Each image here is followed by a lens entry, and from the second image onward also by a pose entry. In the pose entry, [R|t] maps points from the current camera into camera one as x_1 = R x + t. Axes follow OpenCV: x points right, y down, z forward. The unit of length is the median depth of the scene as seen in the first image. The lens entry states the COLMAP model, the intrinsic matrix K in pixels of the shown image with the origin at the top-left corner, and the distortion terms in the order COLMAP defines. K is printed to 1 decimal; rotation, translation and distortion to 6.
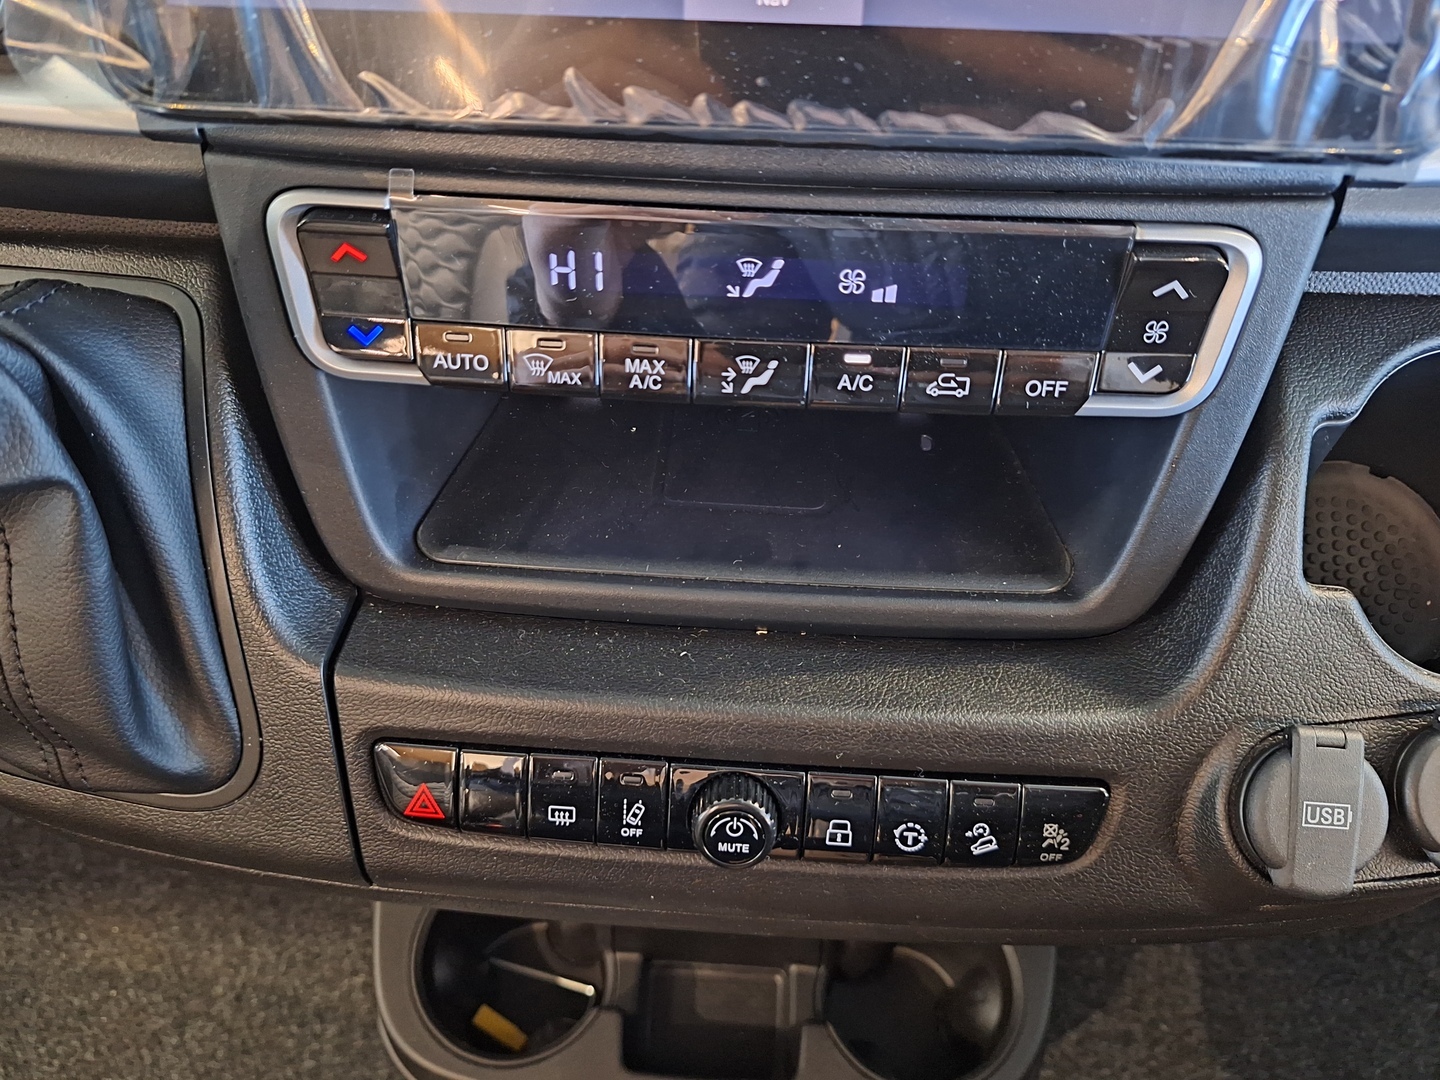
lens RADIAL K [[990.2, 0, 720.0], [0, 990.2, 540.0], [0, 0, 1]] dist [0.085676, -0.080847]
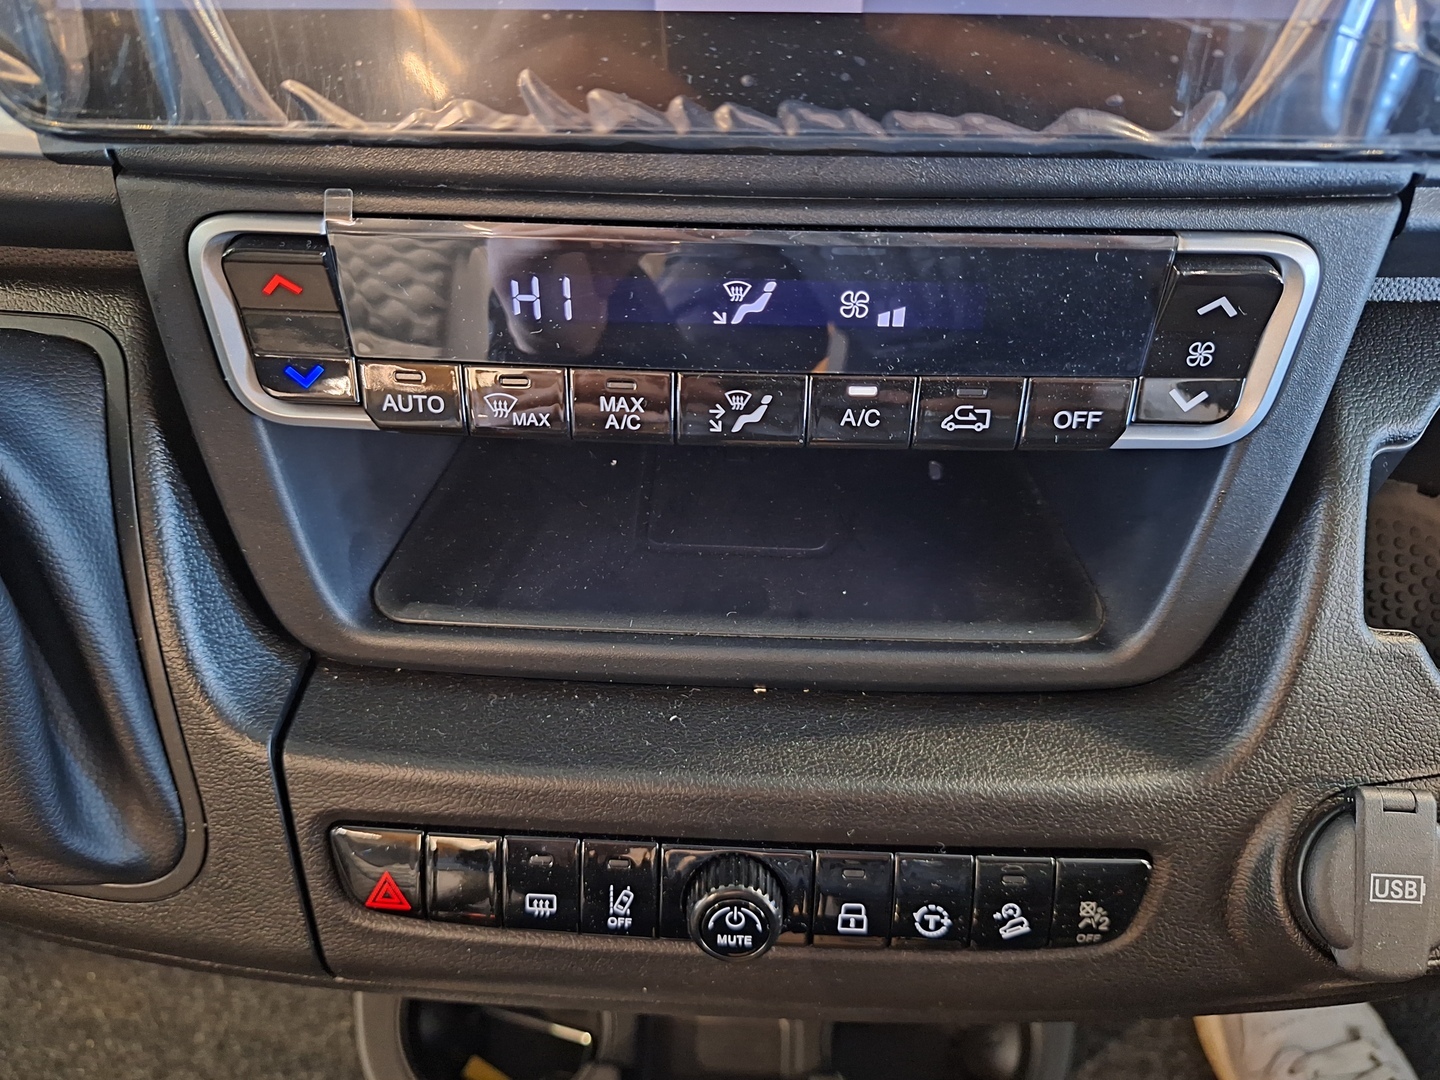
lens RADIAL K [[997.7, 0, 711.8], [0, 997.7, 541.5], [0, 0, 1]] dist [0.051760, -0.042378]
pose [[0.999734, -0.023040, 0.000997, 0.000735], [0.023036, 0.999725, 0.004291, -0.051436], [-0.001095, -0.004267, 0.999990, 0.105561]]
